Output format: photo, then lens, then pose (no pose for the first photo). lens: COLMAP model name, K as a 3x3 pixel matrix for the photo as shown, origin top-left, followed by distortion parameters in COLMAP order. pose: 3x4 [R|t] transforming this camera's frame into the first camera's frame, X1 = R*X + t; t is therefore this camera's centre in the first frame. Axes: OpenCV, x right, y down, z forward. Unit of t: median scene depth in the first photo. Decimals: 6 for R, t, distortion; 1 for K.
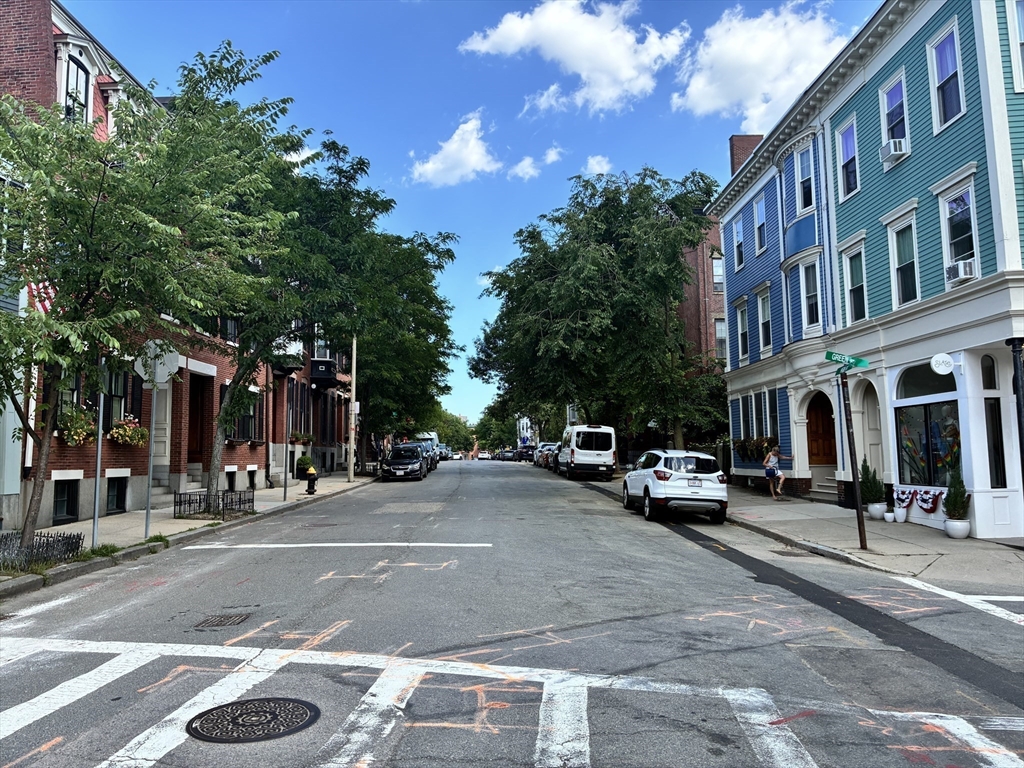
lens RADIAL K [[775.3, 0, 508.8], [0, 775.3, 382.2], [0, 0, 1]] dist [0.013324, -0.007563]
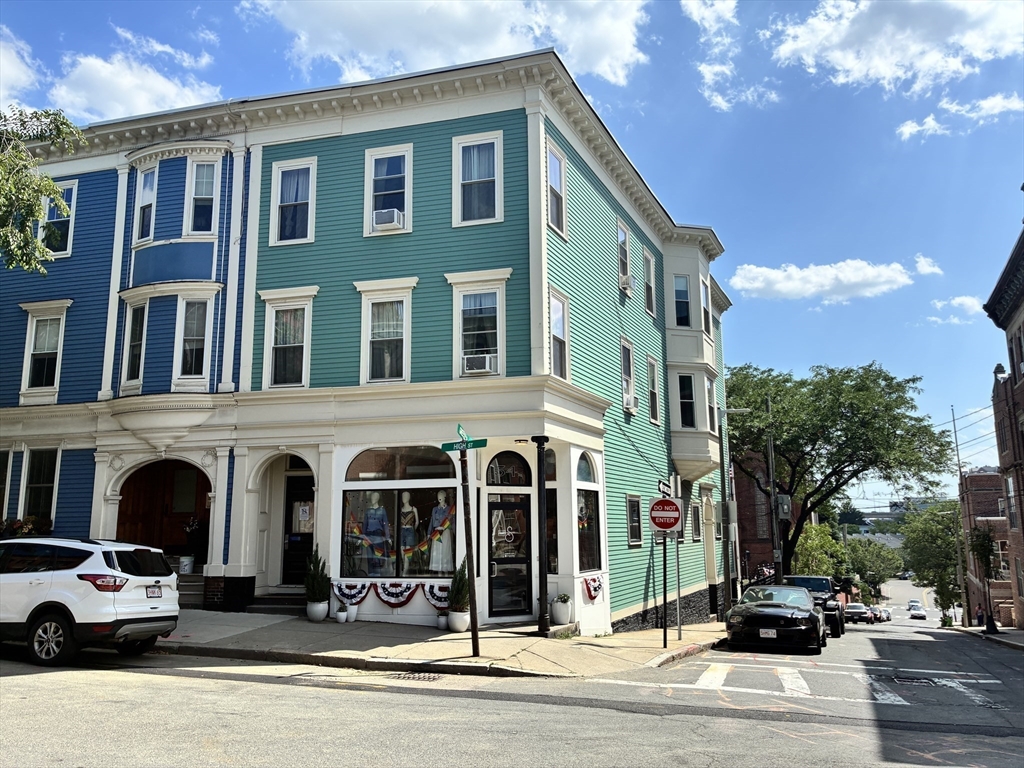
lens RADIAL K [[775.3, 0, 508.8], [0, 775.3, 382.2], [0, 0, 1]] dist [0.013324, -0.007563]
pose [[0.278888, 0.187872, 0.941767, -0.297805], [-0.091001, 0.981434, -0.168836, 0.041427], [-0.956002, -0.038615, 0.290807, 0.529081]]
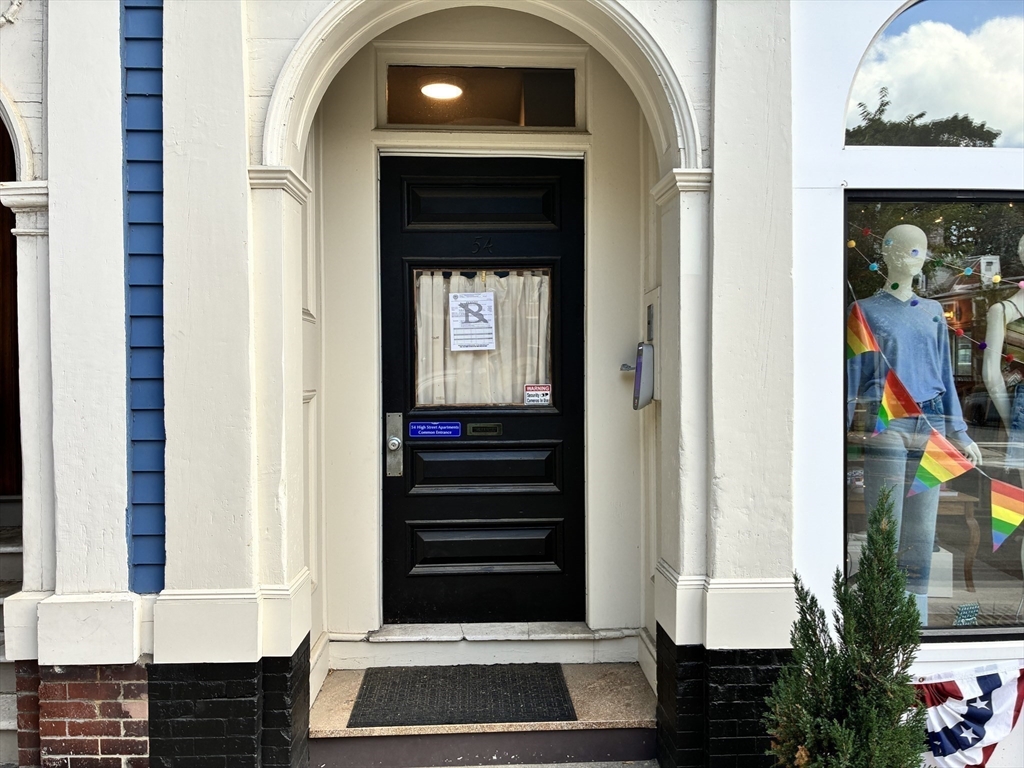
lens RADIAL K [[748.9, 0, 512.0], [0, 748.9, 384.0], [0, 0, 1]] dist [0.004442, -0.000545]
pose [[-0.028252, 0.003795, 0.999594, 0.315670], [-0.094953, 0.995461, -0.006463, 0.077163], [-0.995081, -0.095097, -0.027764, 1.008753]]
